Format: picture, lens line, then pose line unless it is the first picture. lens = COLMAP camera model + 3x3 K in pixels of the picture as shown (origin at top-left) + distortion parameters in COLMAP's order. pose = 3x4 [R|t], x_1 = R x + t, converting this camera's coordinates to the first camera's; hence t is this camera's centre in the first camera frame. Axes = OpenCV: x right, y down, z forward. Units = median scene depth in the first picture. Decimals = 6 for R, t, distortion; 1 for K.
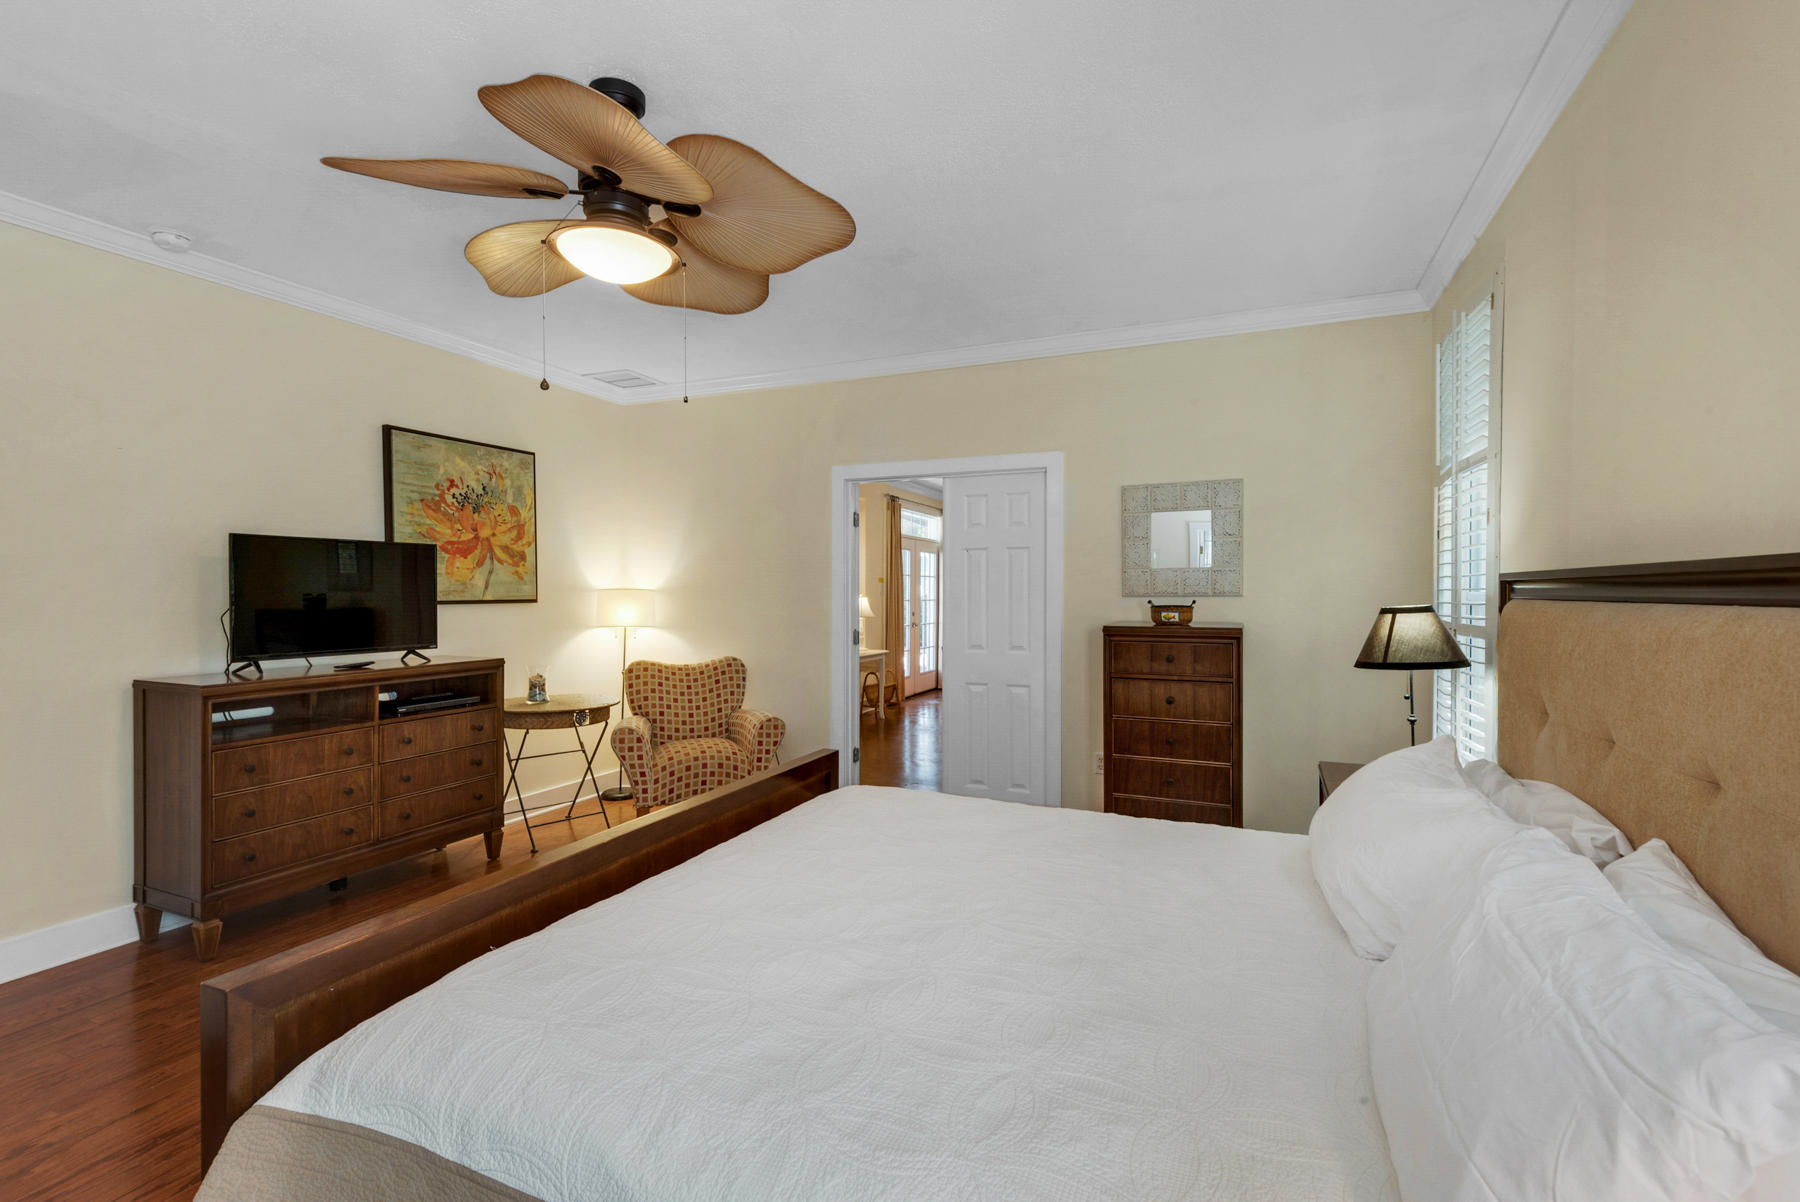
lens RADIAL K [[820.2, 0, 901.1], [0, 820.2, 602.7], [0, 0, 1]] dist [-0.004100, -0.000475]
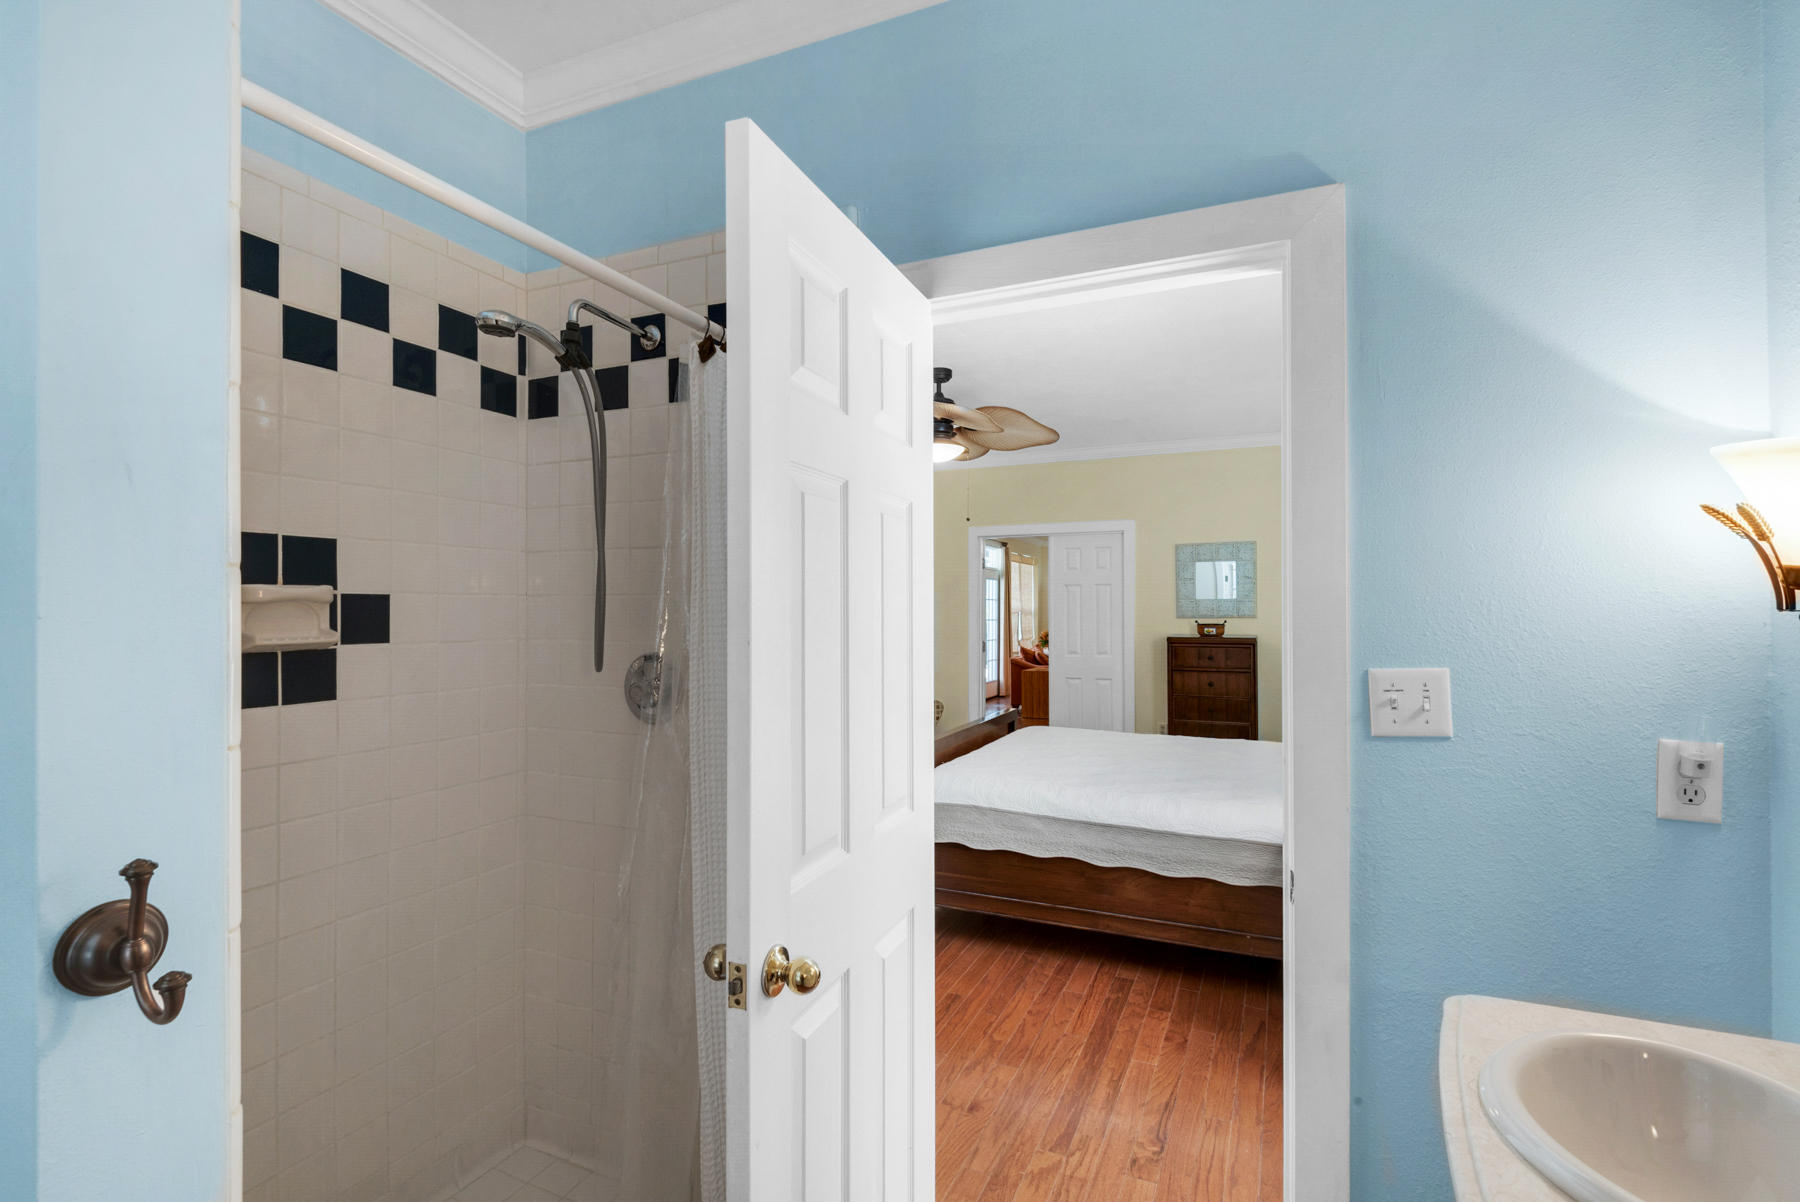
lens RADIAL K [[863.2, 0, 896.8], [0, 863.2, 600.2], [0, 0, 1]] dist [-0.000512, -0.002058]
pose [[0.999954, -0.000532, -0.009622, -0.238242], [0.000287, 0.999674, -0.025514, 0.000007], [0.009633, 0.025510, 0.999628, -0.613487]]
